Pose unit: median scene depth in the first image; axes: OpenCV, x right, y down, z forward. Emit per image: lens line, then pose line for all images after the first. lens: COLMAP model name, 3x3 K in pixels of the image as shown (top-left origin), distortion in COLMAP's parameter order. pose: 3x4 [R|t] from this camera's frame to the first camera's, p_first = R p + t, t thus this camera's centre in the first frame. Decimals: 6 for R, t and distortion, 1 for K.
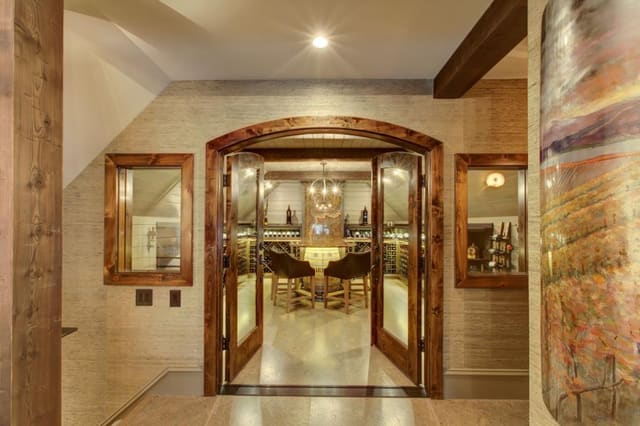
lens RADIAL K [[285.4, 0, 322.9], [0, 285.4, 222.5], [0, 0, 1]] dist [-0.001343, 0.000060]
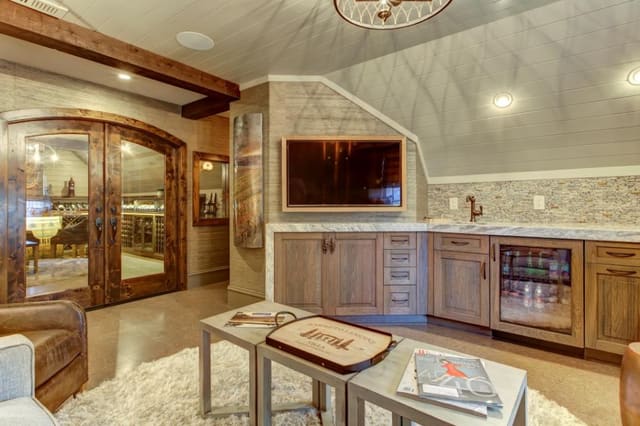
lens RADIAL K [[326.8, 0, 320.1], [0, 326.8, 204.3], [0, 0, 1]] dist [-0.000908, 0.000050]
pose [[0.599030, -0.001559, 0.800725, -0.461293], [-0.003642, 0.999982, 0.004671, 0.052164], [-0.800718, -0.005714, 0.599014, -0.568791]]
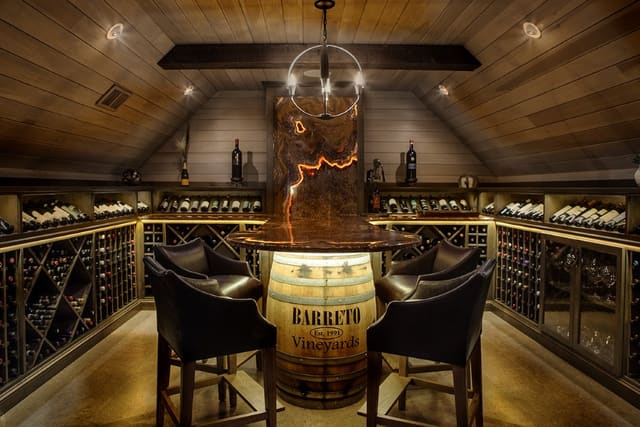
lens RADIAL K [[451.5, 0, 320.0], [0, 451.5, 213.5], [0, 0, 1]] dist [-0.004339, -0.000005]
pose [[0.999471, -0.003445, 0.032339, -0.033011], [0.001321, 0.997853, 0.065475, 0.015341], [-0.032495, -0.065398, 0.997330, 0.670428]]
